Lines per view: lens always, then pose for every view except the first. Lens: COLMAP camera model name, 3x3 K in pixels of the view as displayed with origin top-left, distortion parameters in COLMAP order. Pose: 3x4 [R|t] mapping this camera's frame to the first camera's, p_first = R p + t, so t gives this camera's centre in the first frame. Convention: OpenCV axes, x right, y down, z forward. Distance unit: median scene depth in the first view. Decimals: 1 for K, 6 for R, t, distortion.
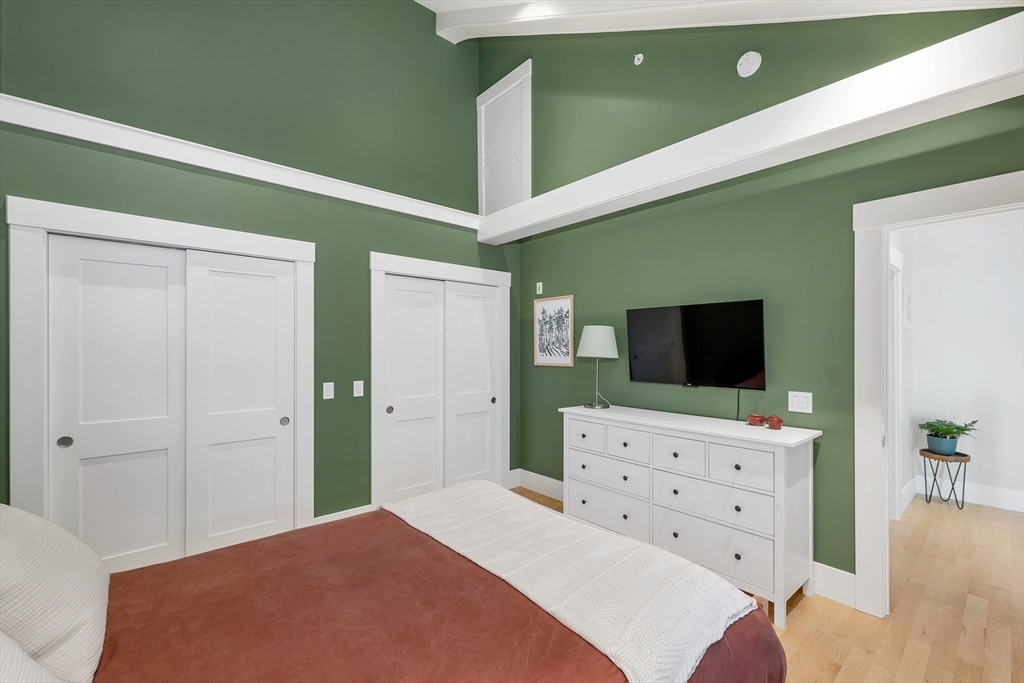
lens RADIAL K [[424.0, 0, 508.6], [0, 424.0, 346.1], [0, 0, 1]] dist [0.001646, 0.000129]
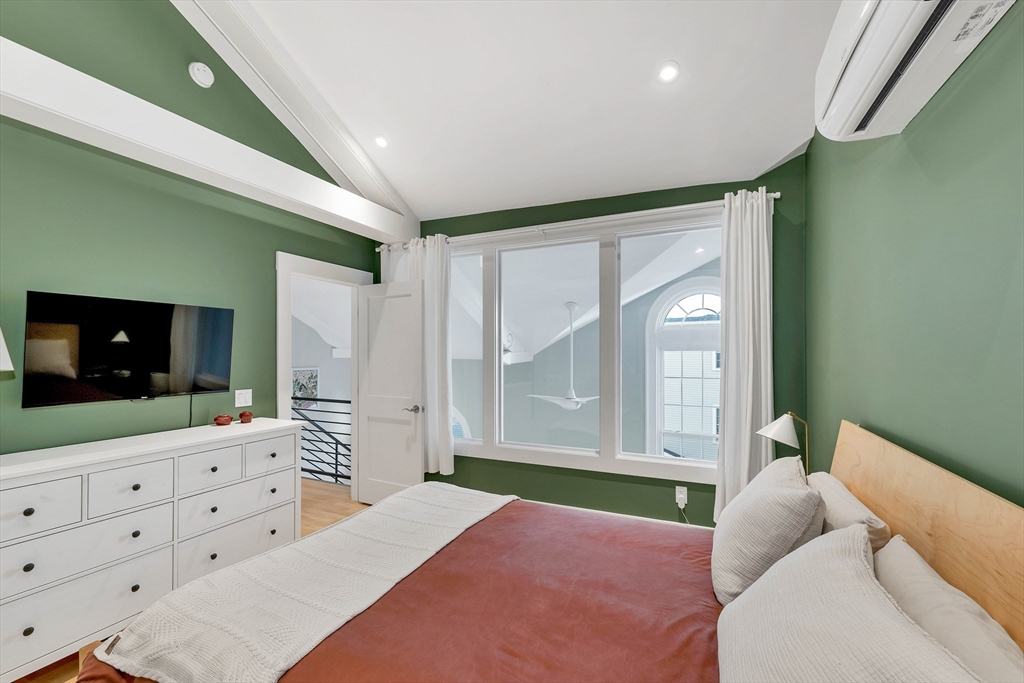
lens RADIAL K [[428.2, 0, 509.2], [0, 428.2, 352.7], [0, 0, 1]] dist [-0.000354, -0.000077]
pose [[-0.409386, -0.001220, 0.912361, -0.559027], [-0.004417, 0.999990, -0.000644, 0.000551], [-0.912351, -0.004293, -0.409387, 0.621229]]
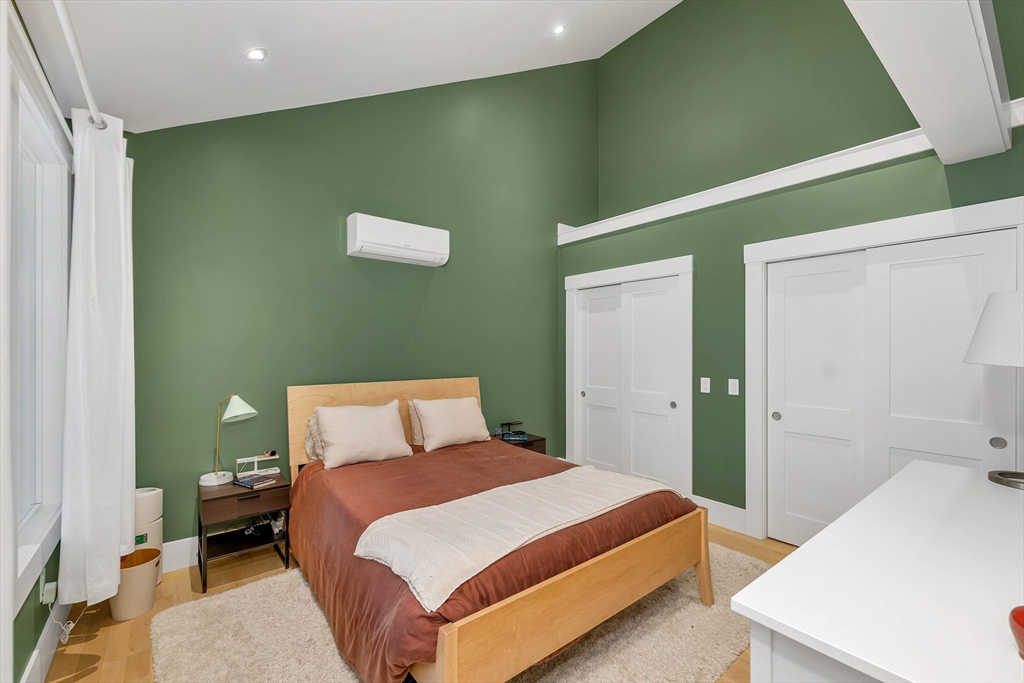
lens RADIAL K [[412.2, 0, 514.6], [0, 412.2, 347.4], [0, 0, 1]] dist [-0.000769, -0.000041]
pose [[-0.011787, -0.001227, -0.999930, 0.636268], [0.002447, 0.999996, -0.001256, 0.007239], [0.999928, -0.002462, -0.011784, 0.508249]]
